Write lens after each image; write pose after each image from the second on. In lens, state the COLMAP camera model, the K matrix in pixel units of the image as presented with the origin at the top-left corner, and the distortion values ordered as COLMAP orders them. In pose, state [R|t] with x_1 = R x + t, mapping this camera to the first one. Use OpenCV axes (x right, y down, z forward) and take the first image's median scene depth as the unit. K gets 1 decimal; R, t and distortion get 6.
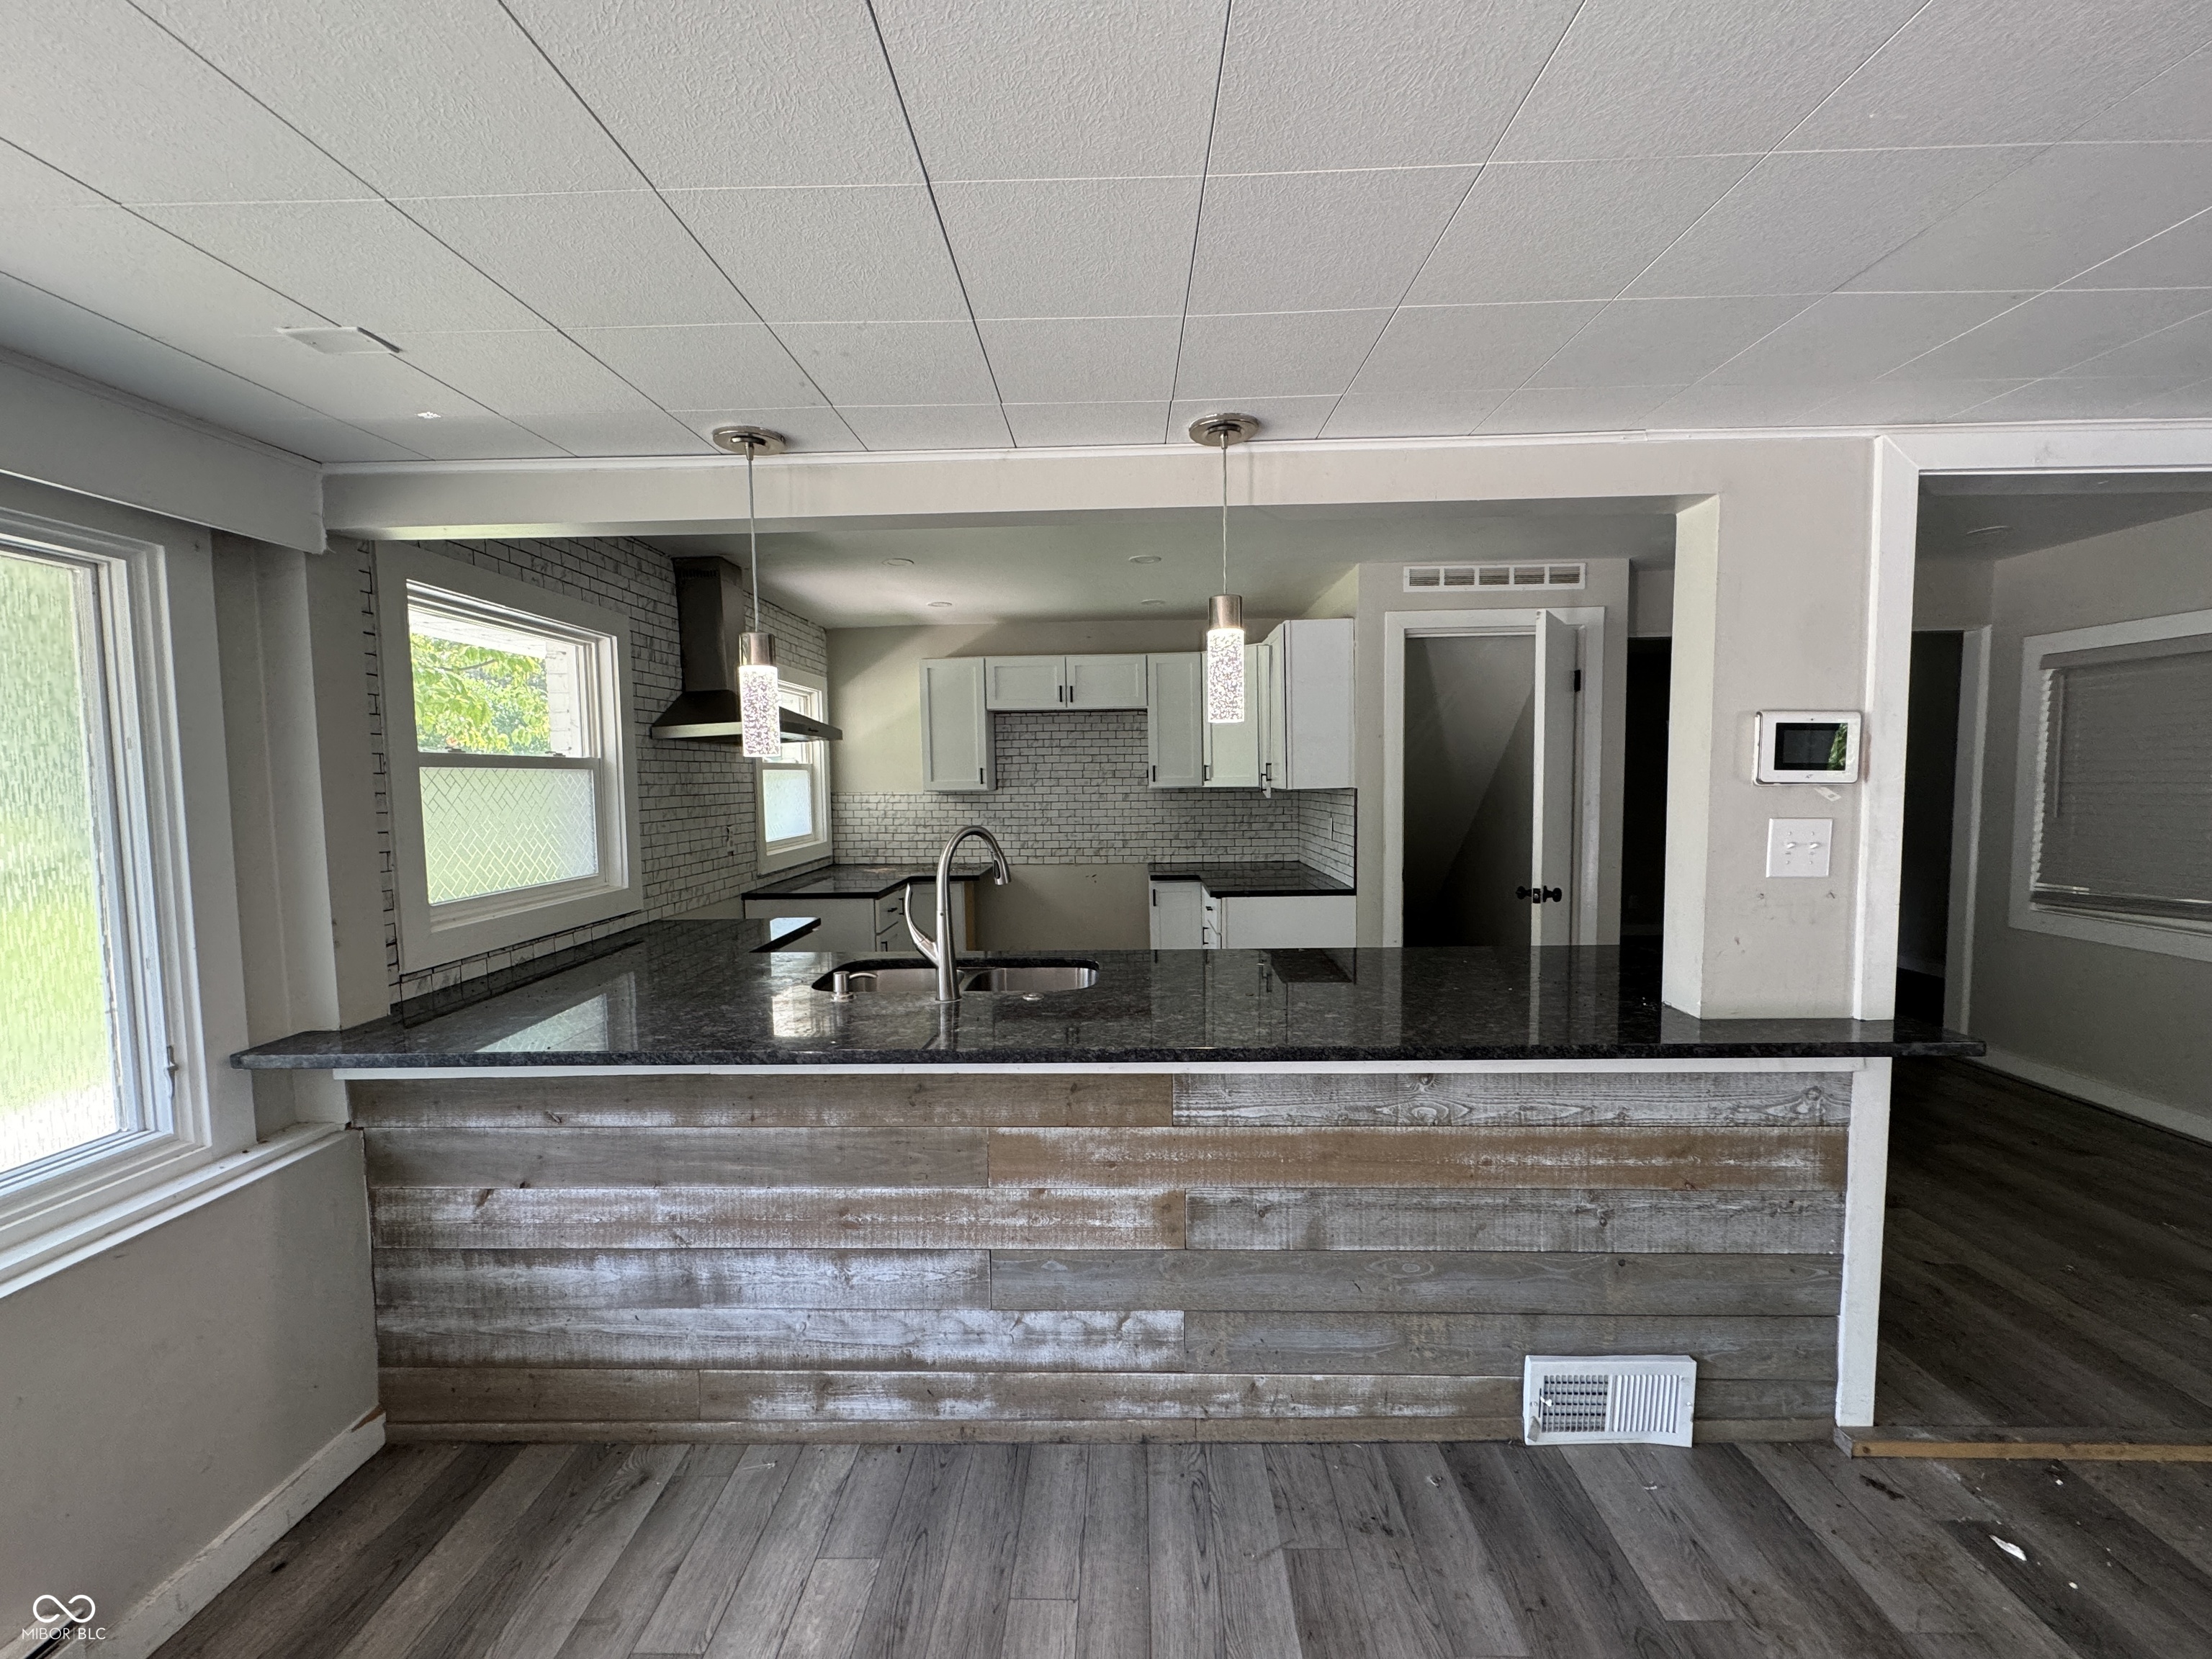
lens RADIAL K [[891.7, 0, 1093.1], [0, 891.7, 832.2], [0, 0, 1]] dist [-0.001482, 0.000427]
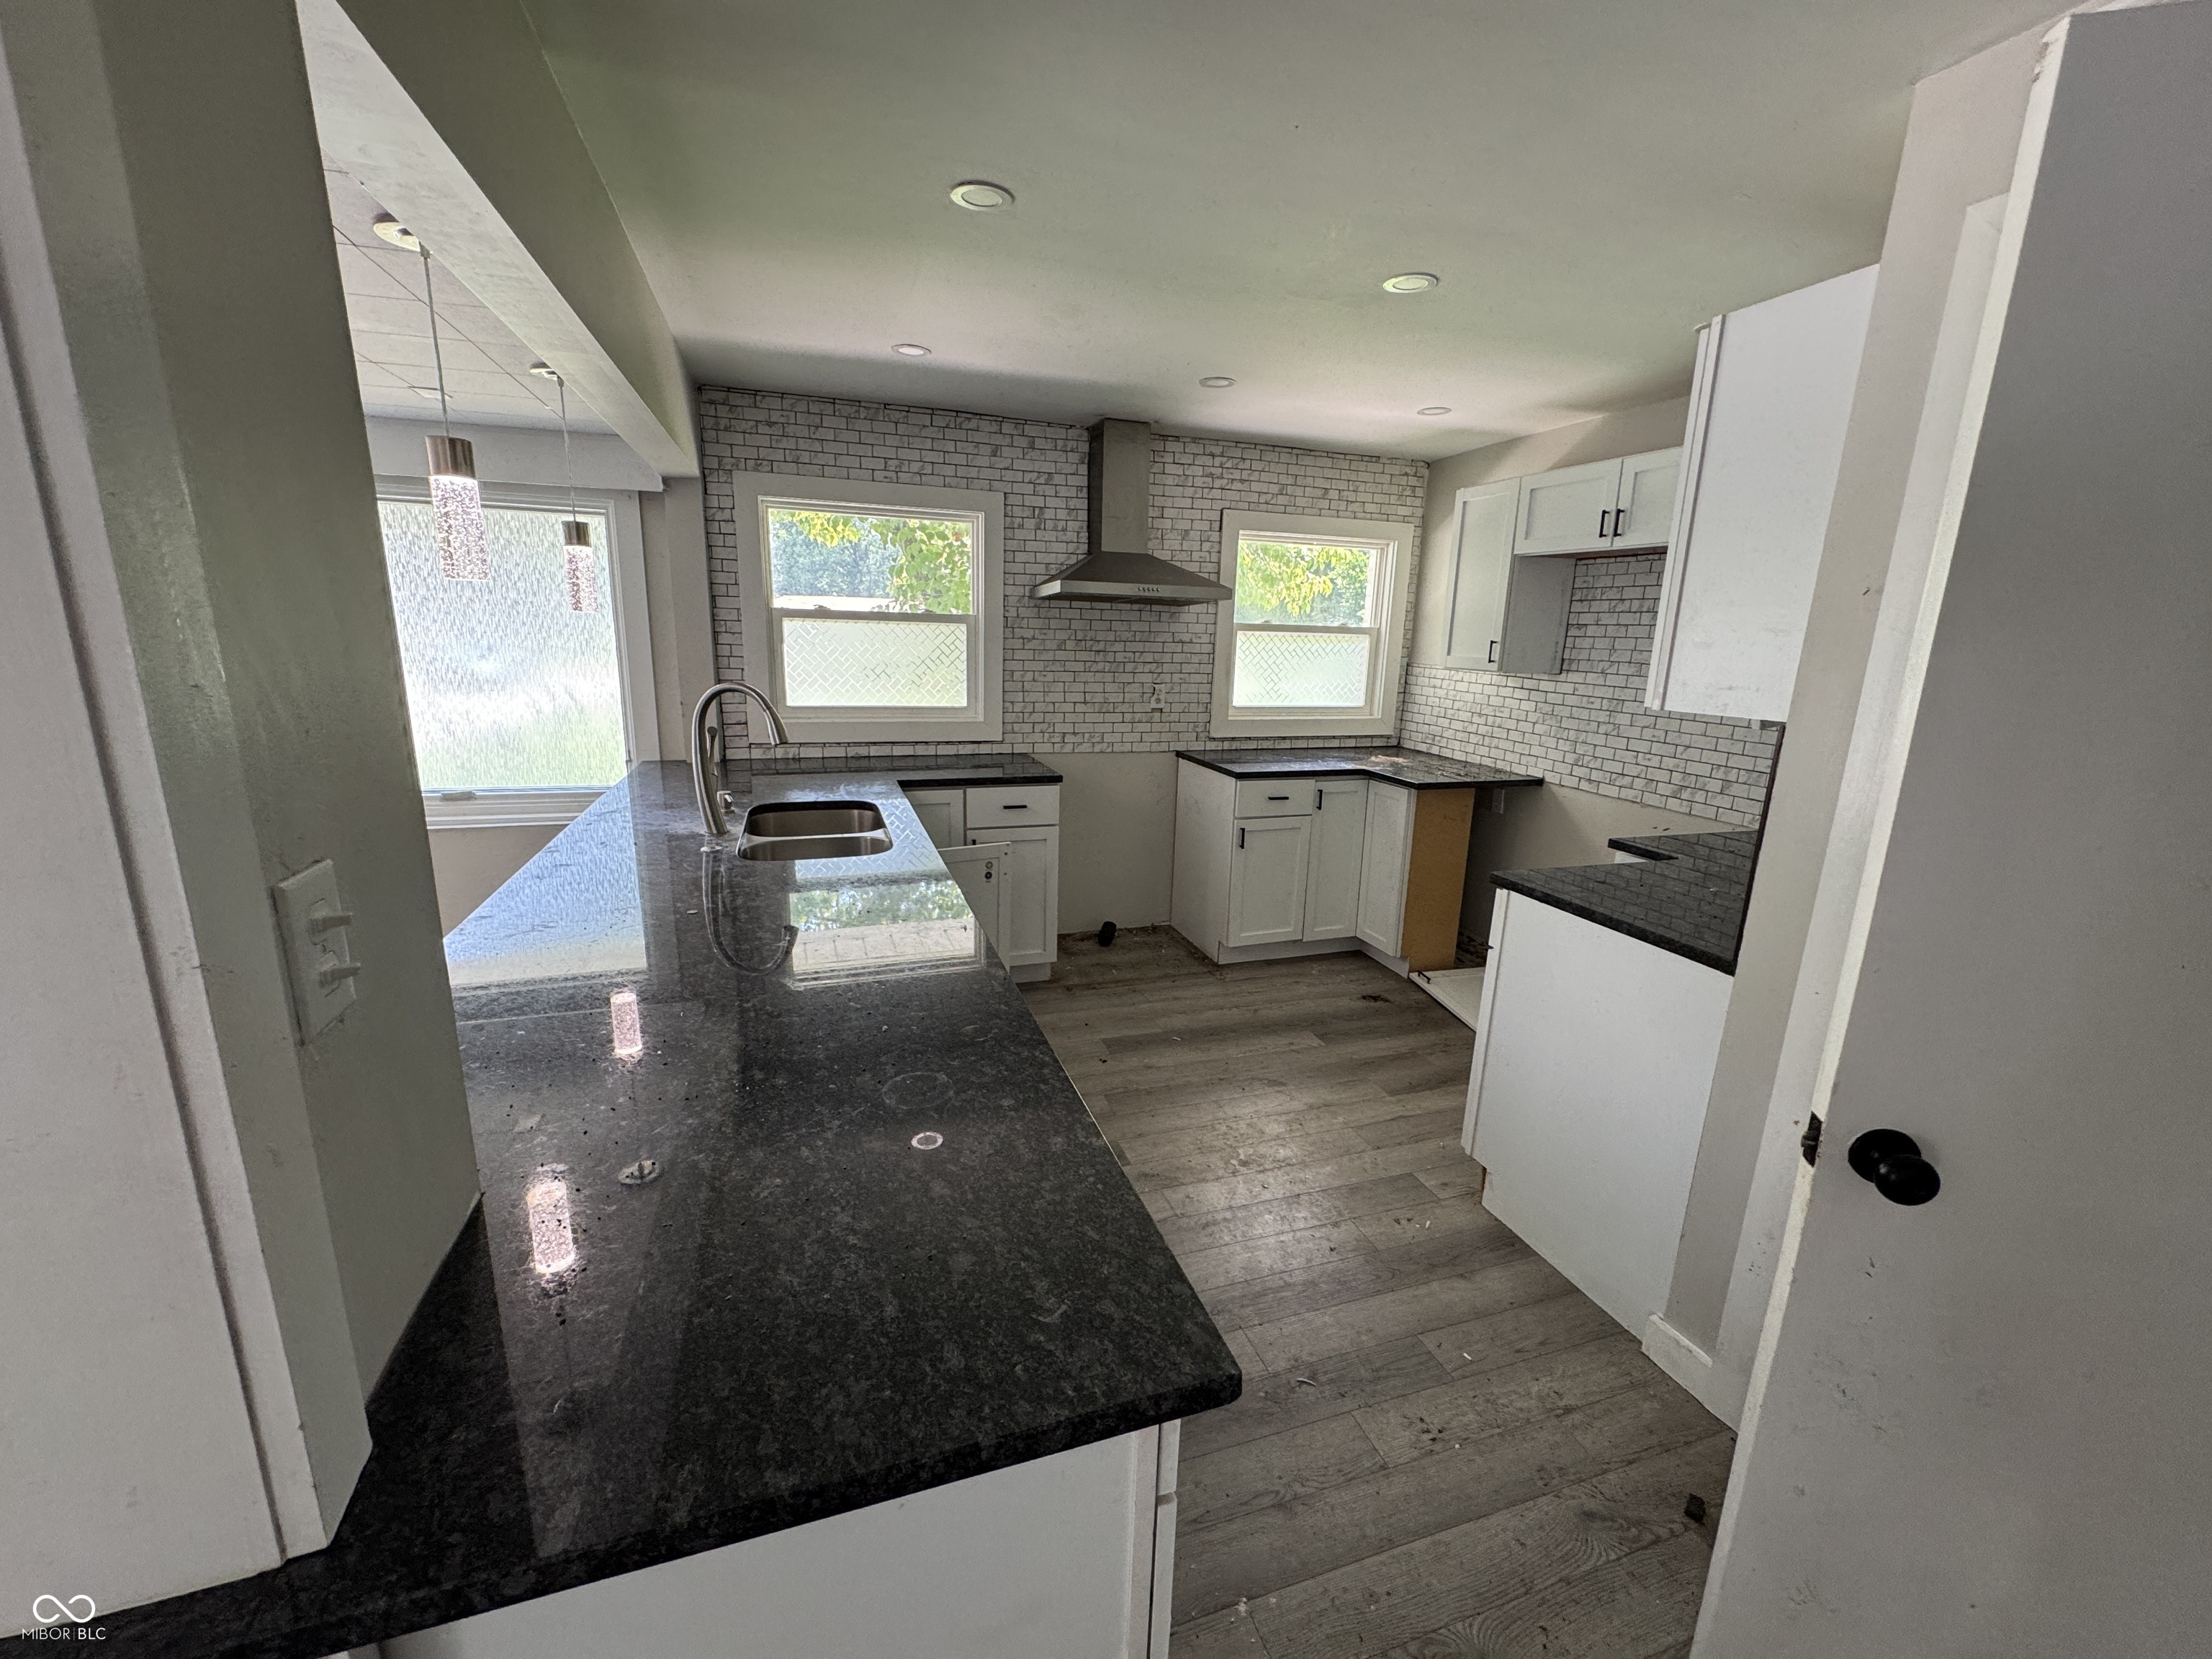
lens RADIAL K [[891.7, 0, 1093.2], [0, 891.7, 843.7], [0, 0, 1]] dist [-0.001482, 0.000427]
pose [[0.332103, 0.251294, -0.909153, 0.888336], [-0.094681, 0.967871, 0.232938, -0.096913], [0.938479, 0.008720, 0.345226, 0.867884]]
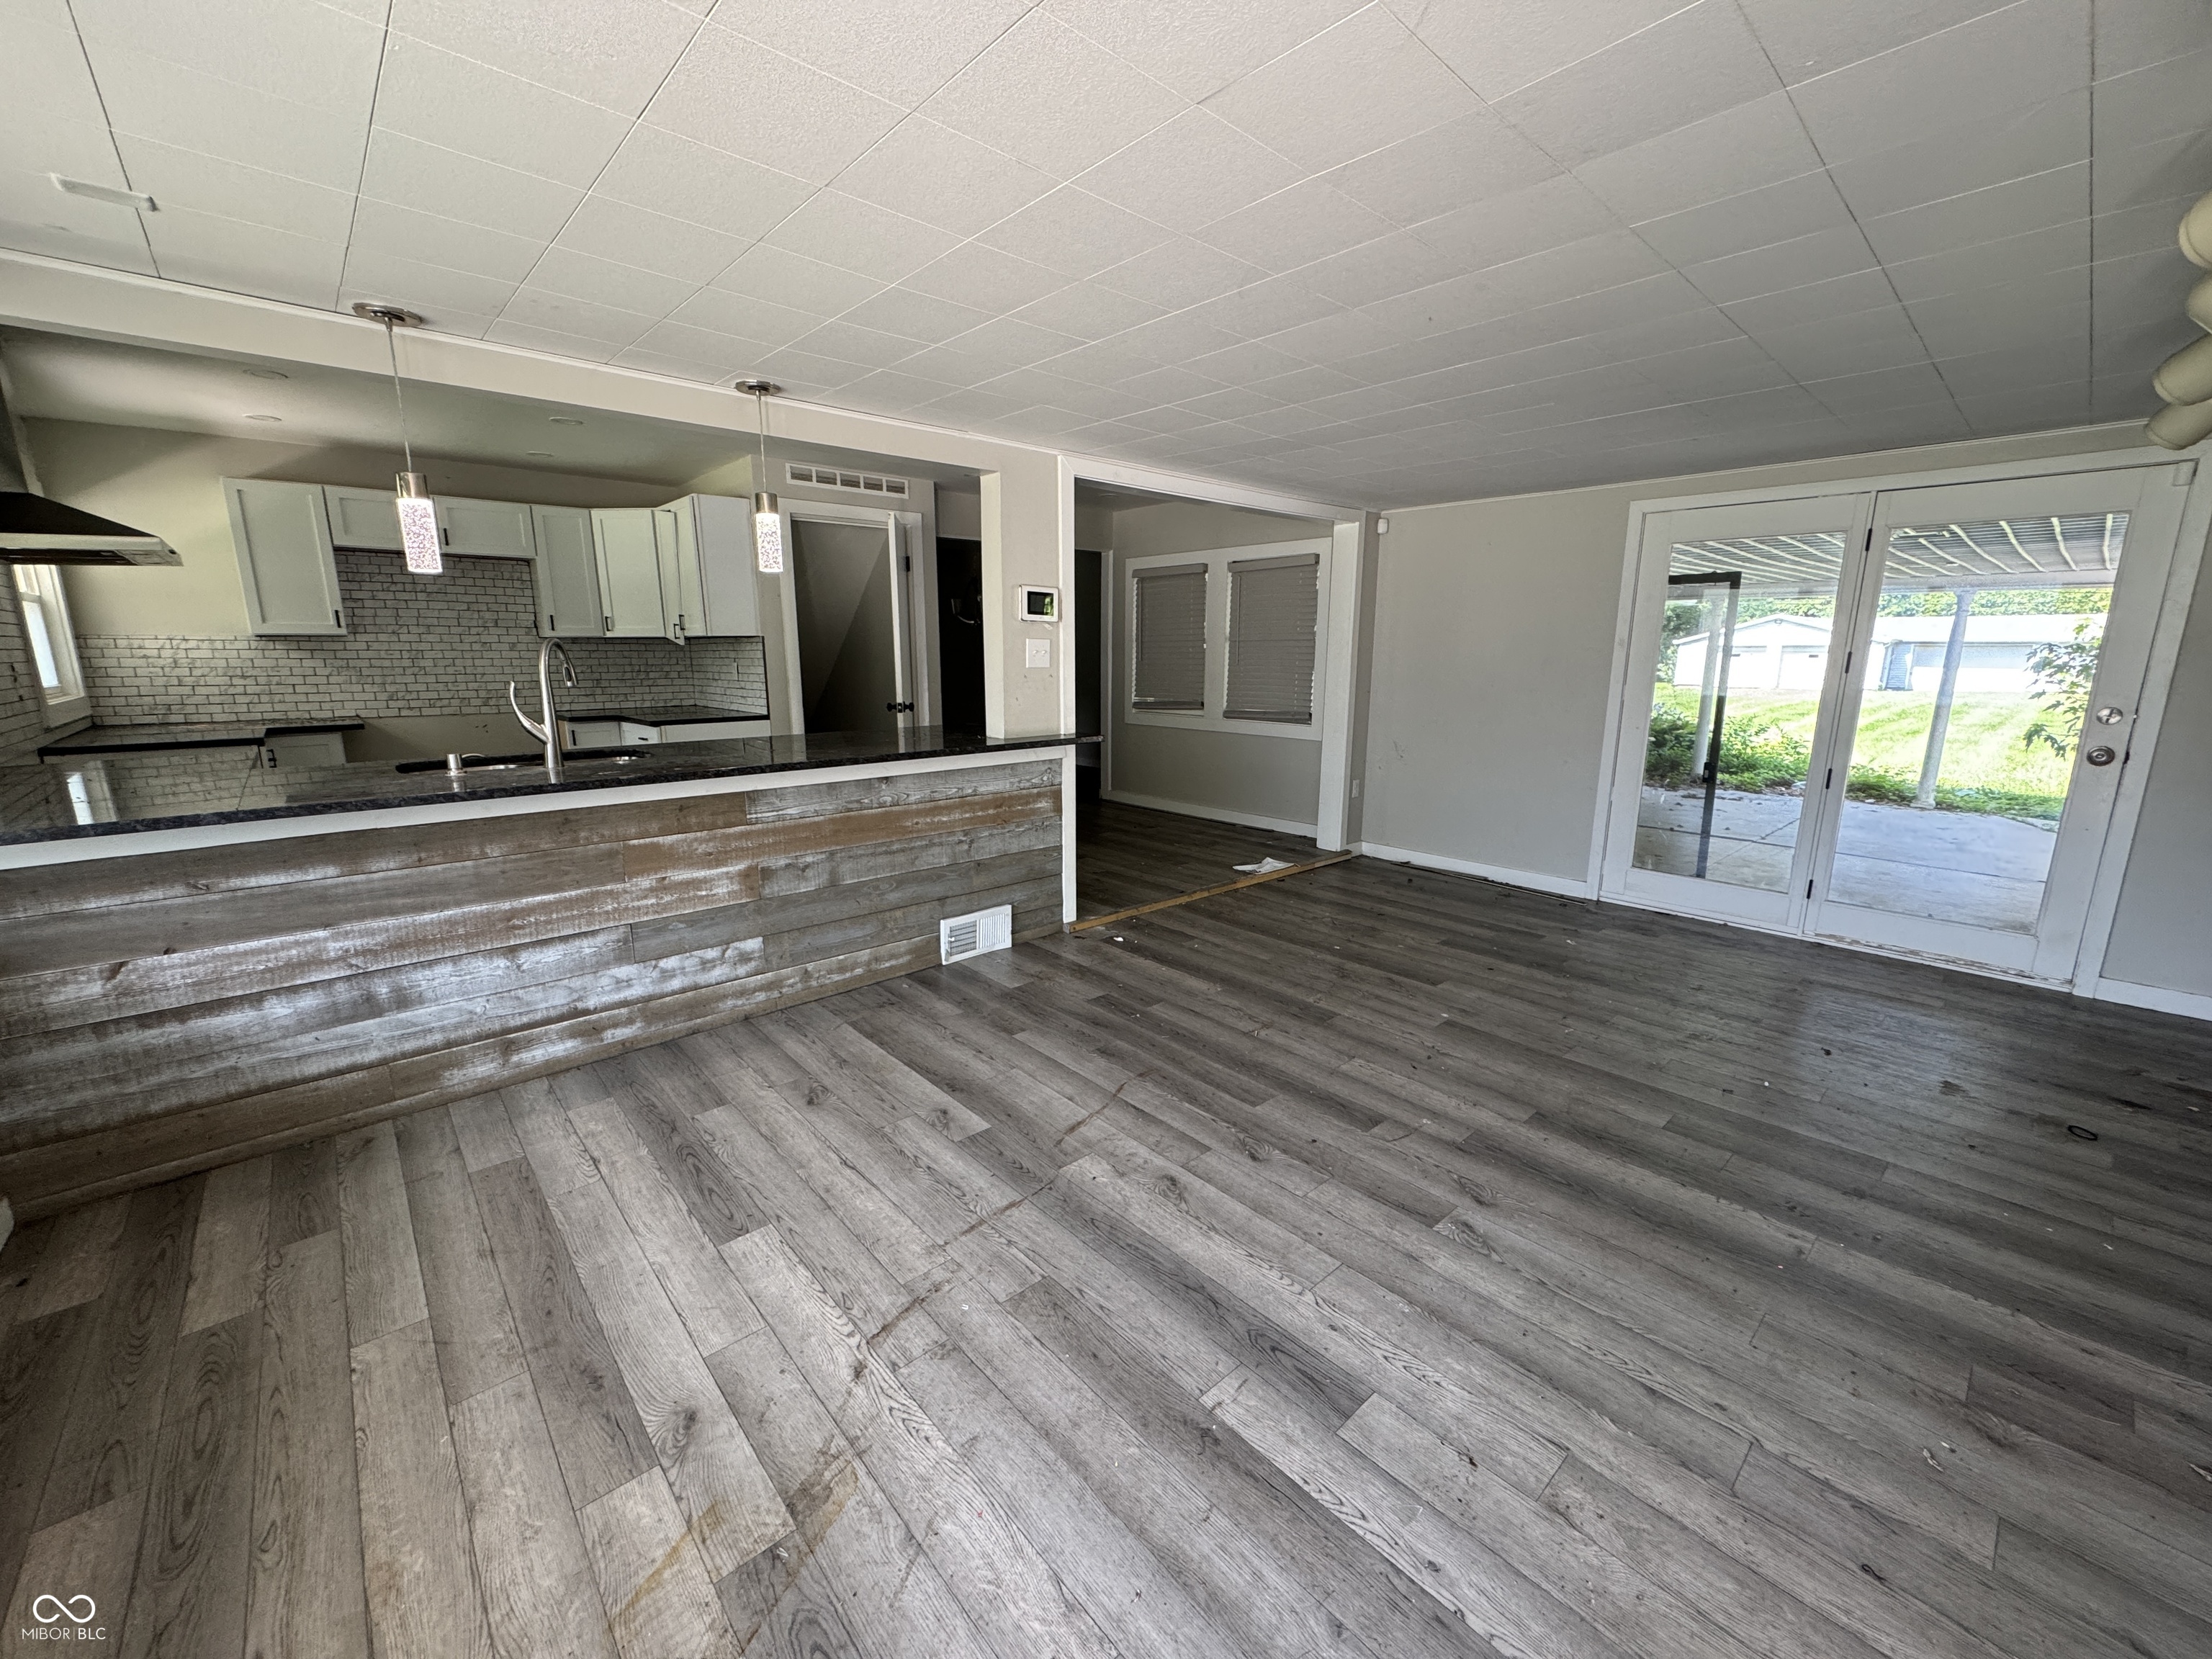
lens RADIAL K [[891.7, 0, 1113.4], [0, 891.7, 835.5], [0, 0, 1]] dist [-0.001482, 0.000427]
pose [[0.717797, -0.127698, 0.684442, -0.401106], [0.034219, 0.988319, 0.148506, 0.095103], [-0.695411, -0.083176, 0.713782, -0.460785]]
